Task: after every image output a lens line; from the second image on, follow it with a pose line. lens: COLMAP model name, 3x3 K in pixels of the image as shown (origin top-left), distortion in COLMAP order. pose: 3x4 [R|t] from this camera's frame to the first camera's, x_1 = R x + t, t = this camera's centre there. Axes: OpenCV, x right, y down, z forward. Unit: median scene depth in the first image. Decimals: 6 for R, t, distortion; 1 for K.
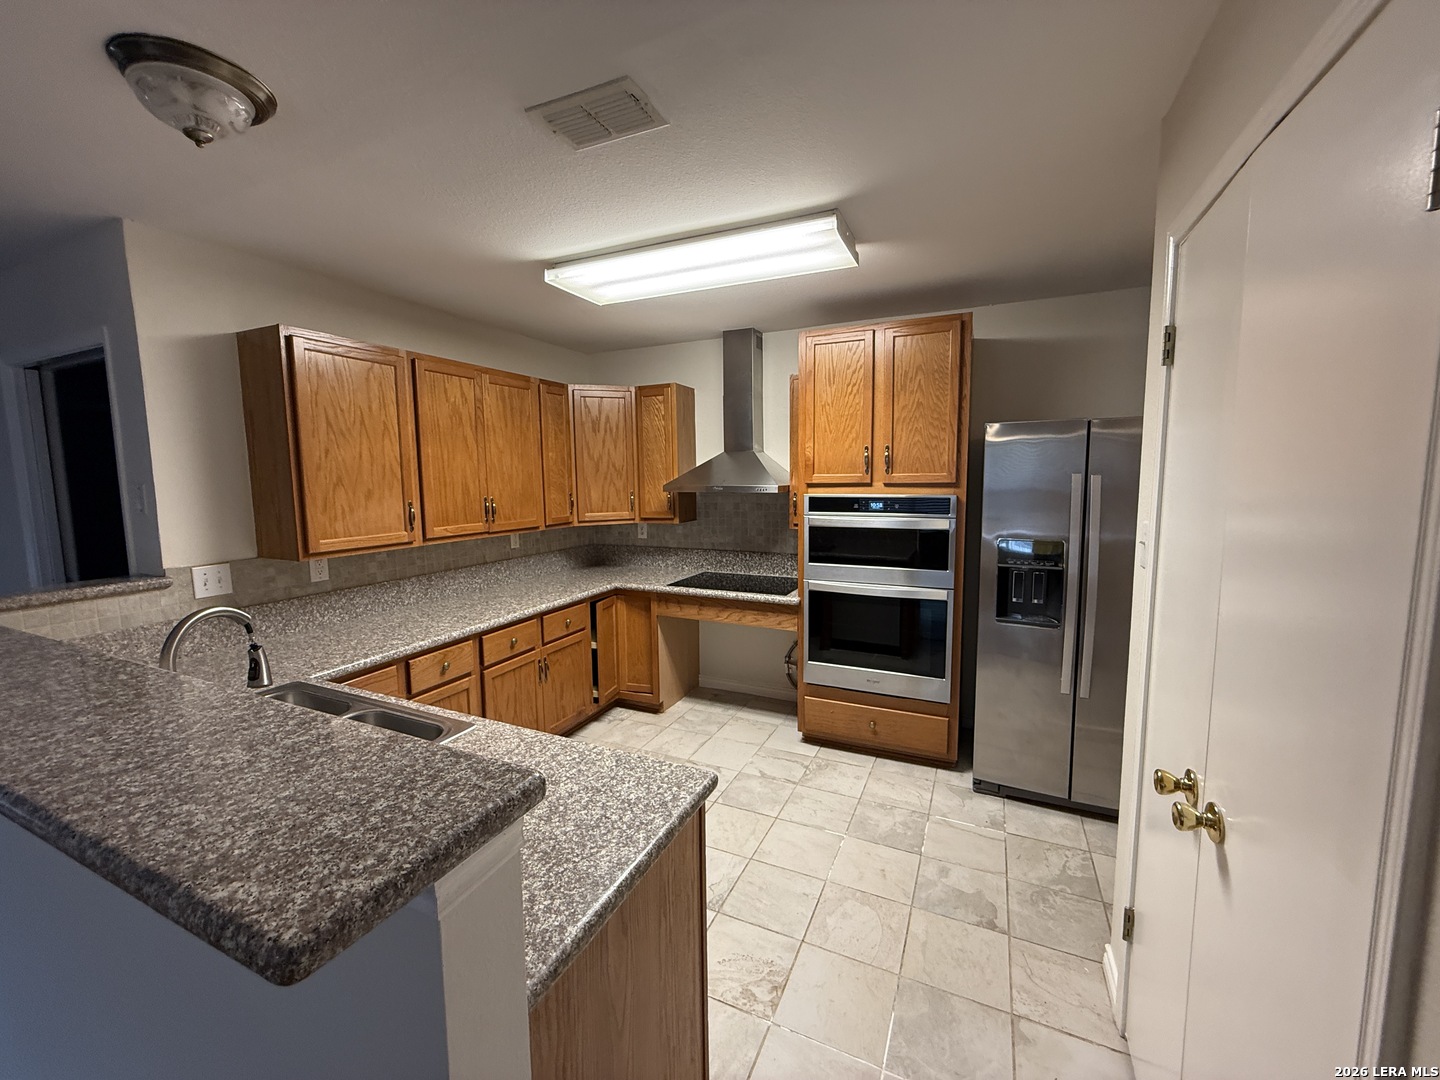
lens RADIAL K [[578.2, 0, 713.9], [0, 578.2, 537.9], [0, 0, 1]] dist [-0.000217, 0.000336]
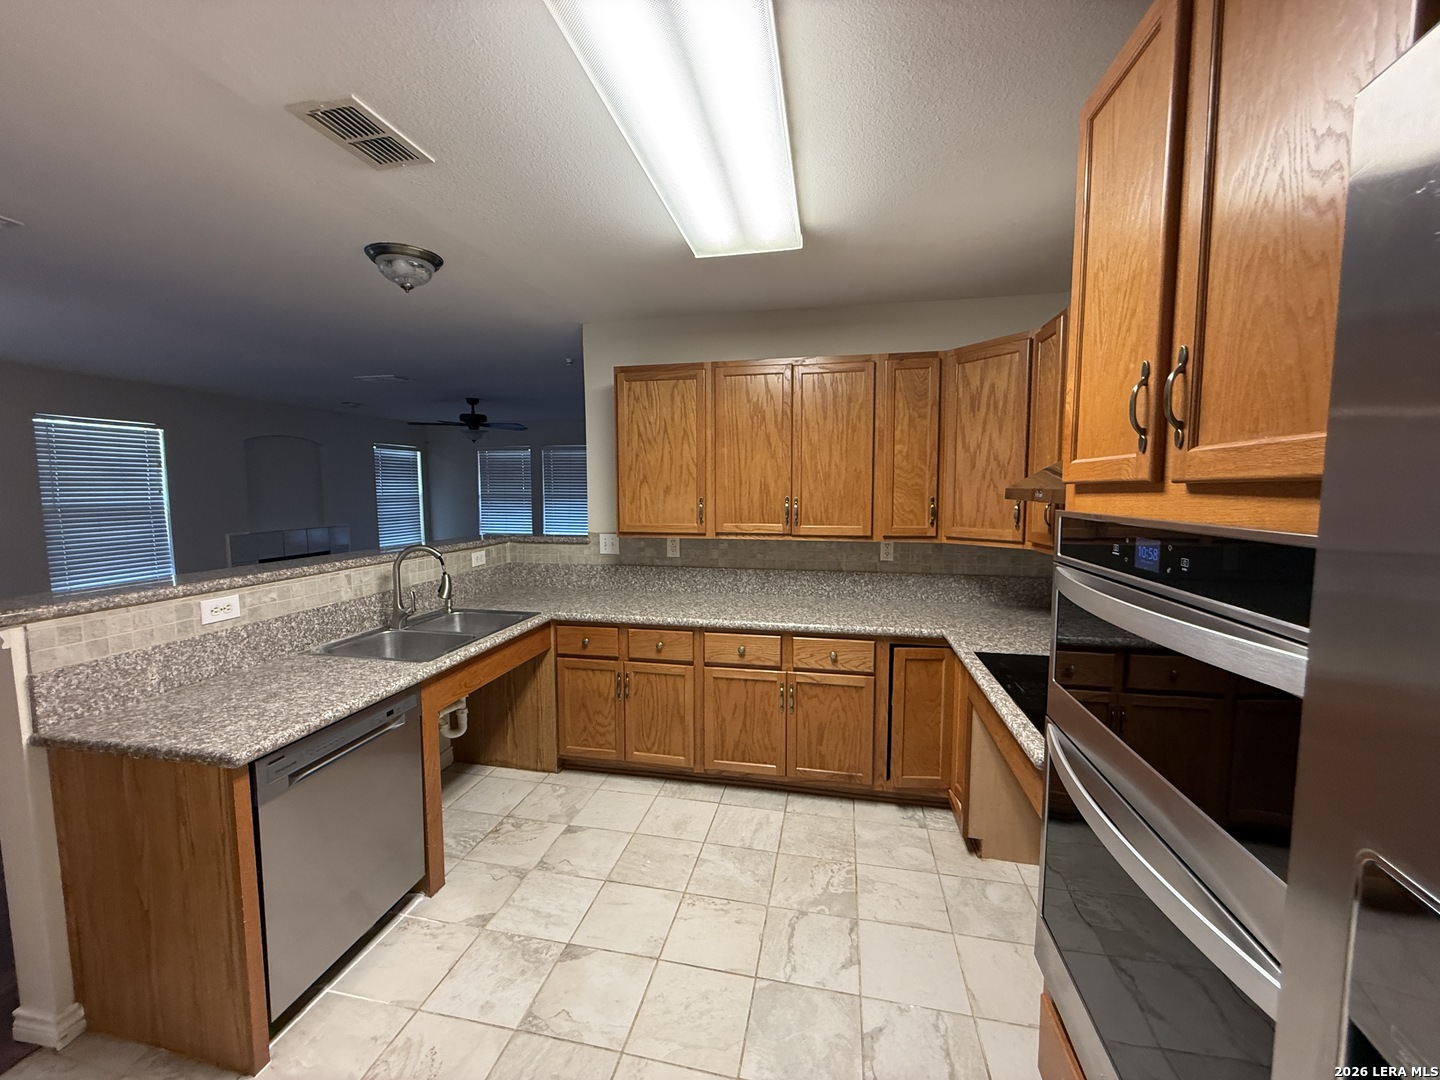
lens RADIAL K [[578.2, 0, 717.2], [0, 578.2, 532.1], [0, 0, 1]] dist [-0.000217, 0.000336]
pose [[0.231749, 0.083061, -0.969223, 0.654664], [-0.106111, 0.992561, 0.059689, -0.075870], [0.966971, 0.089012, 0.238838, 0.874726]]
